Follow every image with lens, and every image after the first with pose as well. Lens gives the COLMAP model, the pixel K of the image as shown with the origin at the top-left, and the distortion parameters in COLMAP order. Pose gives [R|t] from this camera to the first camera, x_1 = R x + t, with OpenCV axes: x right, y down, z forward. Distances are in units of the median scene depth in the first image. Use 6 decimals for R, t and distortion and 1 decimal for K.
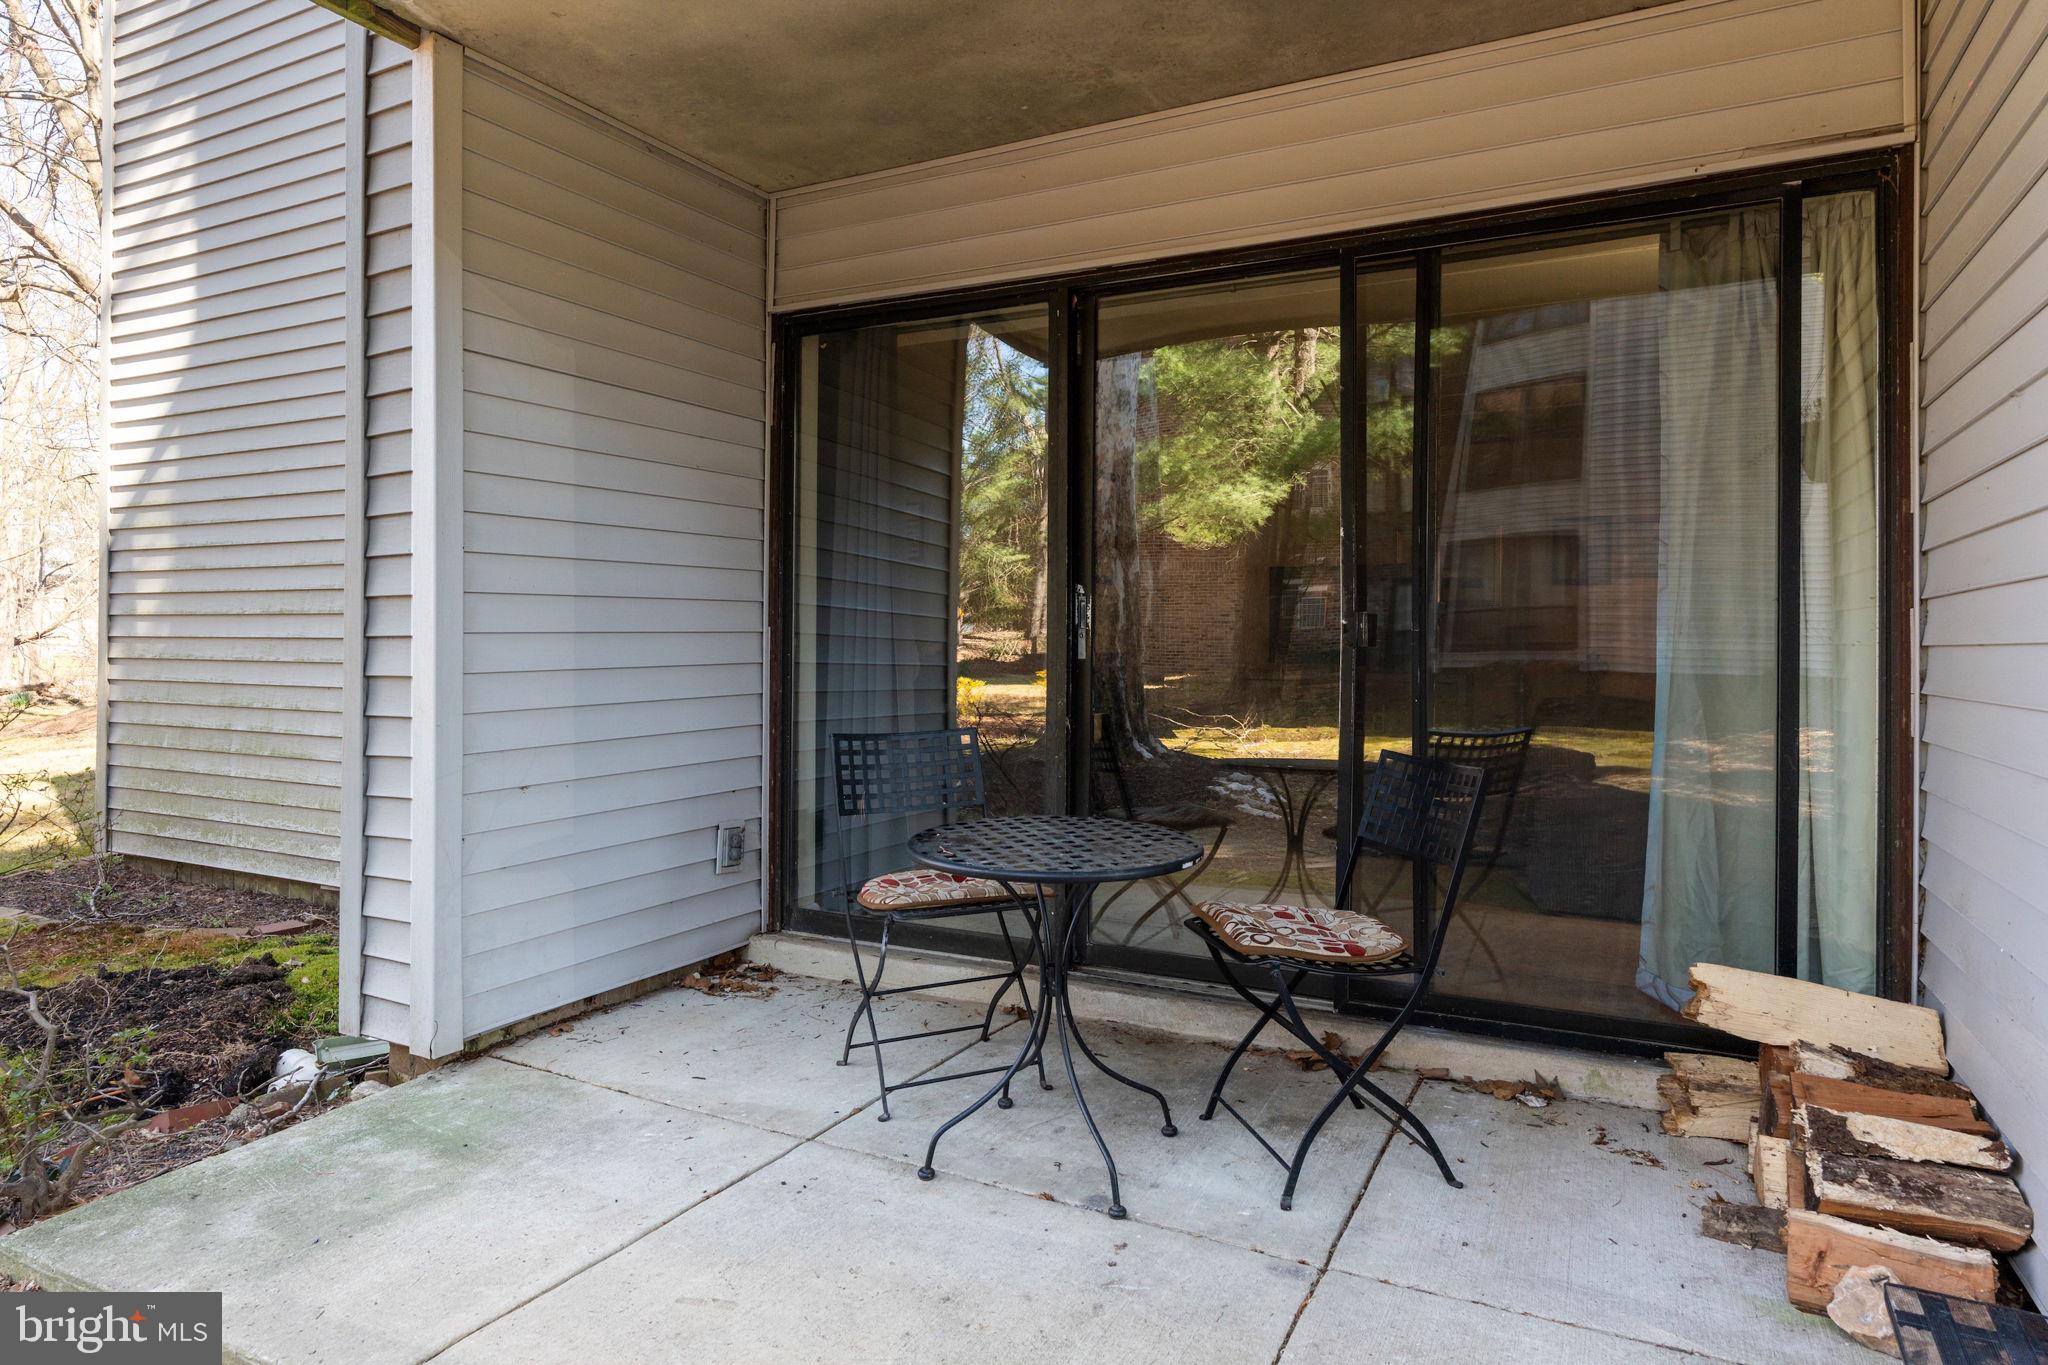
lens RADIAL K [[1168.9, 0, 929.6], [0, 1168.9, 665.4], [0, 0, 1]] dist [-0.021977, 0.014795]
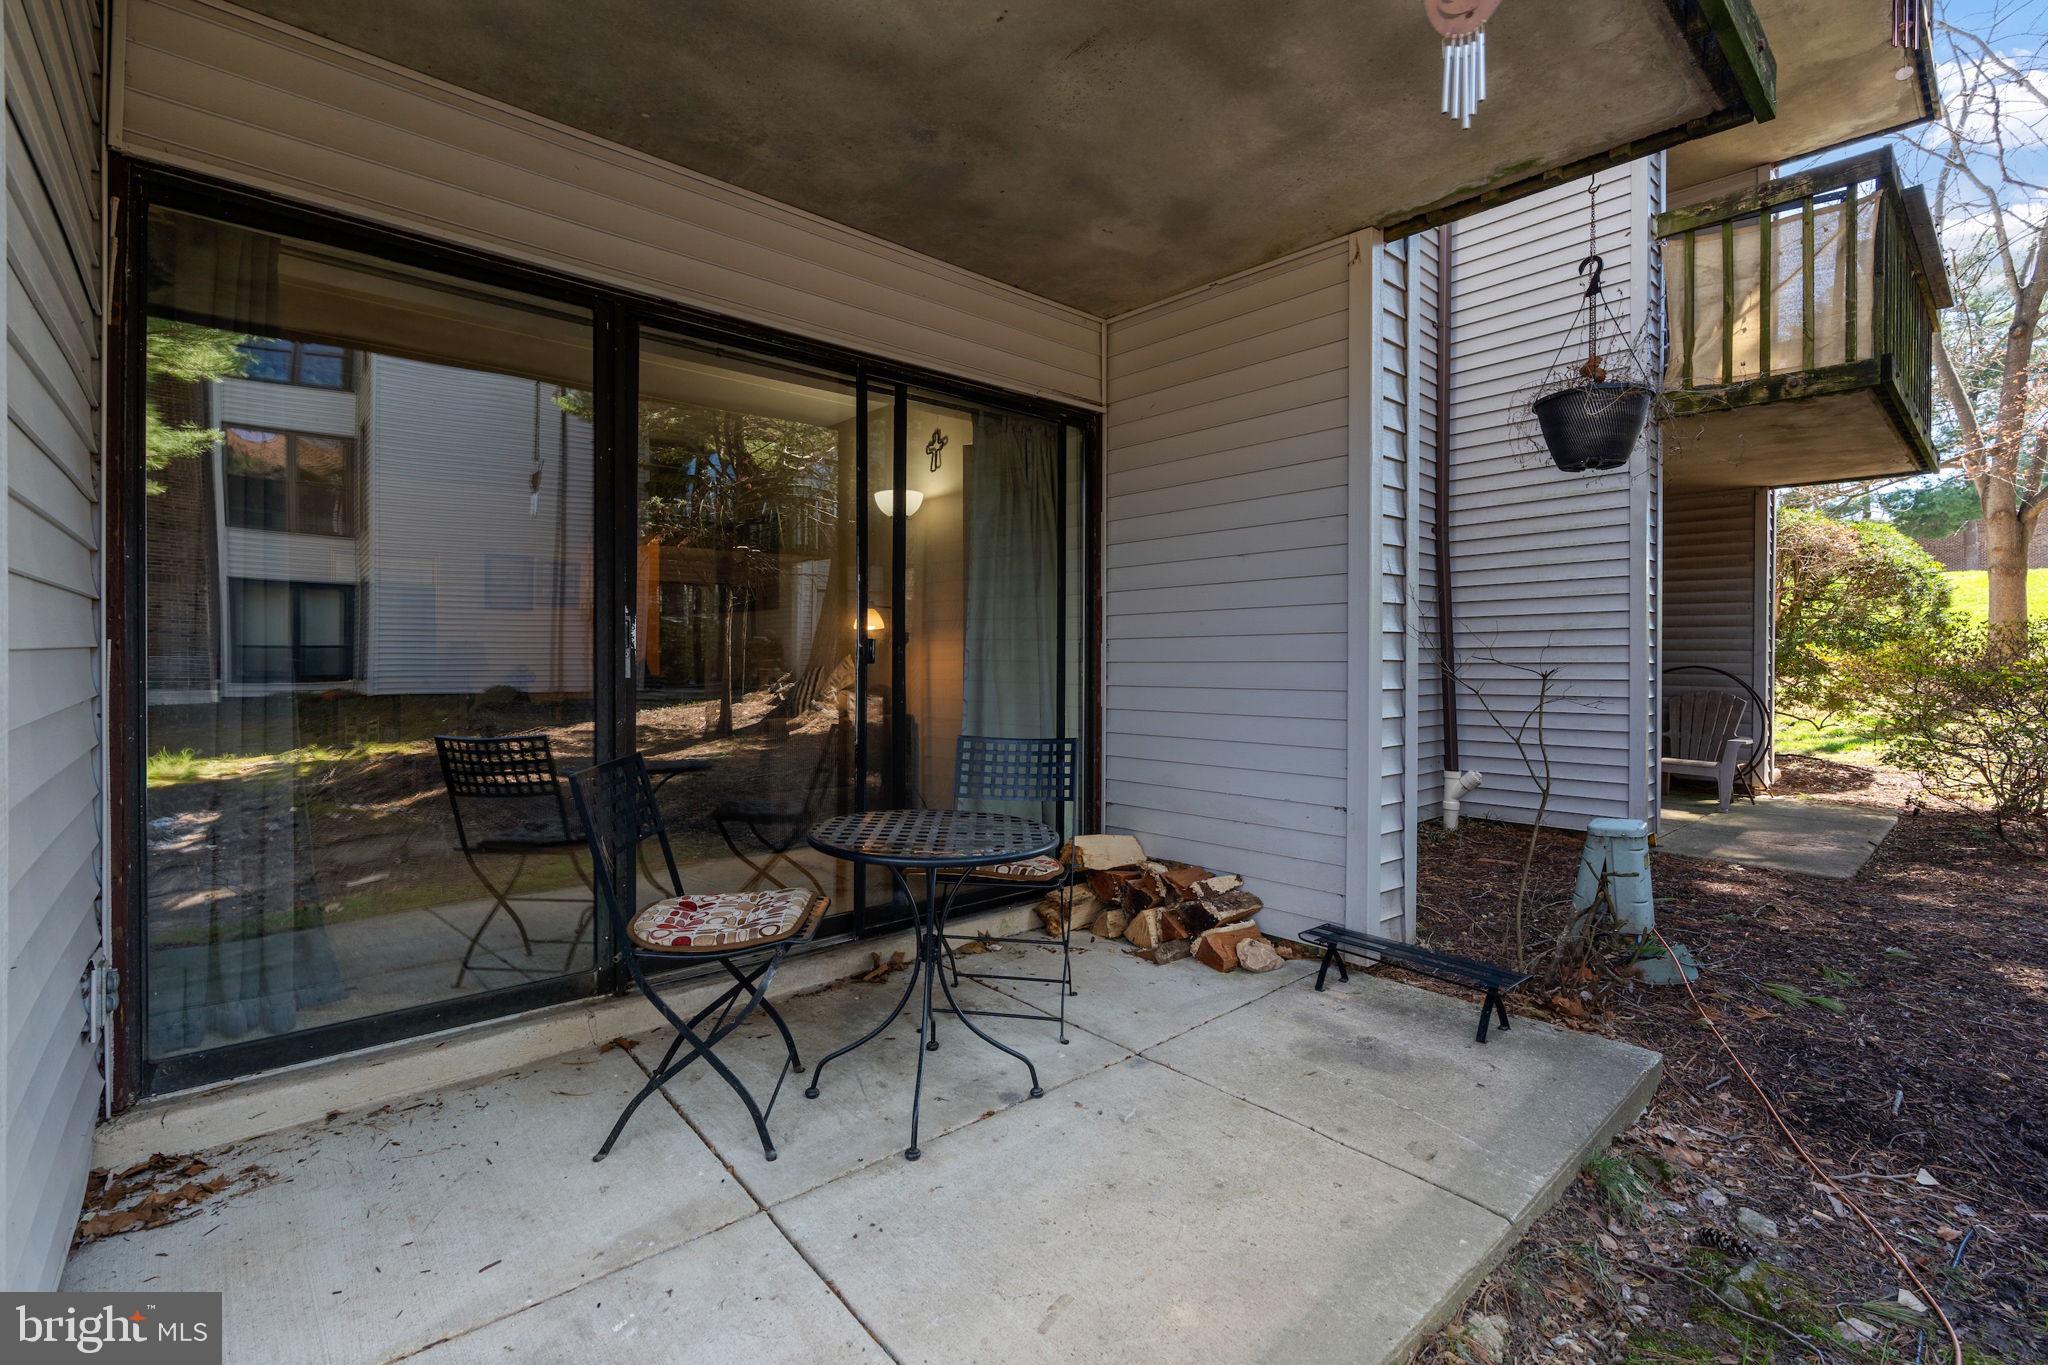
lens RADIAL K [[935.3, 0, 1038.4], [0, 935.3, 675.8], [0, 0, 1]] dist [-0.002174, 0.000158]
pose [[0.329981, -0.009368, 0.943941, -0.692945], [0.026943, 0.999637, 0.000502, 0.003679], [-0.943603, 0.025266, 0.330114, 0.541880]]
